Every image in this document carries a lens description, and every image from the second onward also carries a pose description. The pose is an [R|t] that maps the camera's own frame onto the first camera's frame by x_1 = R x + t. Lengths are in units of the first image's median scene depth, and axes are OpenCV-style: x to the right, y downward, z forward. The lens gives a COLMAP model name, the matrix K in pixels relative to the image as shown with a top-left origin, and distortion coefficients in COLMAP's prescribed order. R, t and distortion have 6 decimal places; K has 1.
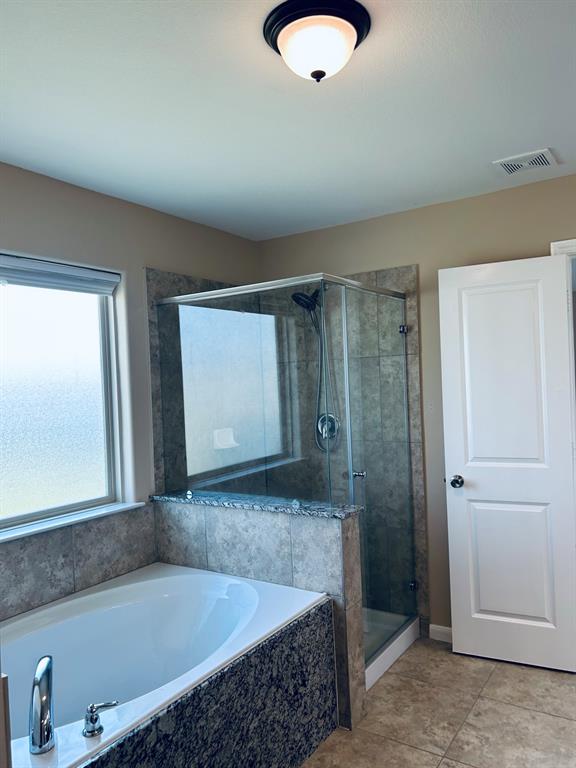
lens RADIAL K [[576.4, 0, 285.0], [0, 576.4, 389.6], [0, 0, 1]] dist [0.036804, -0.056684]
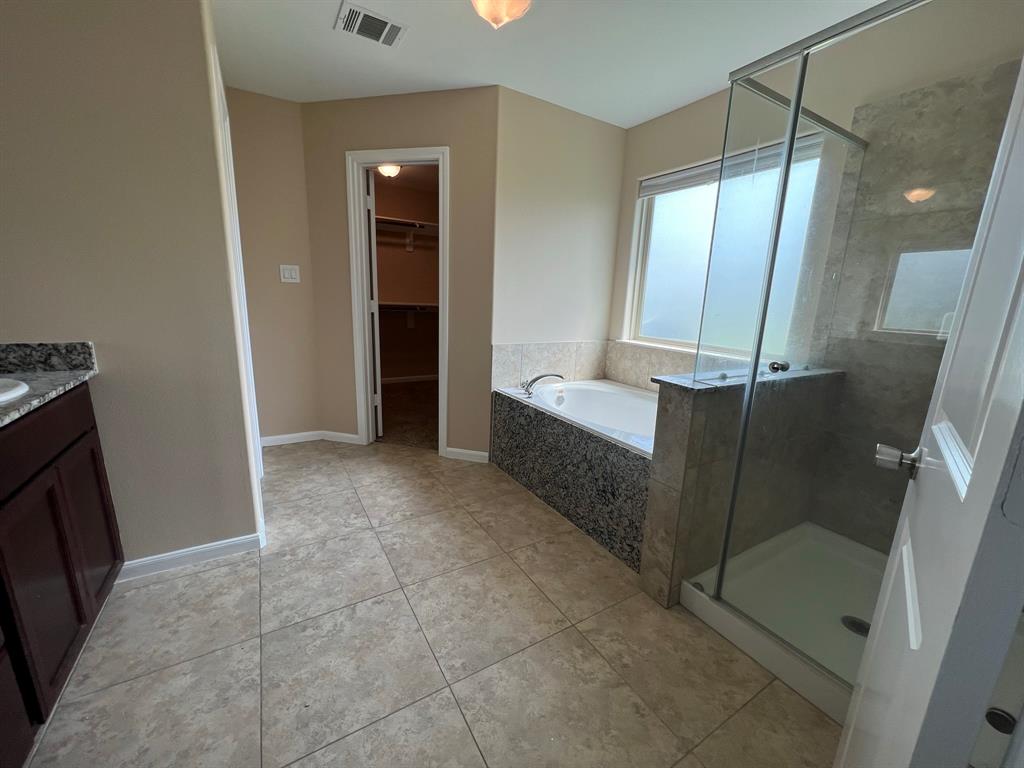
lens RADIAL K [[410.7, 0, 506.6], [0, 410.7, 385.5], [0, 0, 1]] dist [-0.003370, 0.000327]
pose [[-0.441126, 0.219765, -0.870121, 0.870682], [-0.027243, 0.965828, 0.257749, 0.069320], [0.897032, 0.137405, -0.420065, 1.178472]]
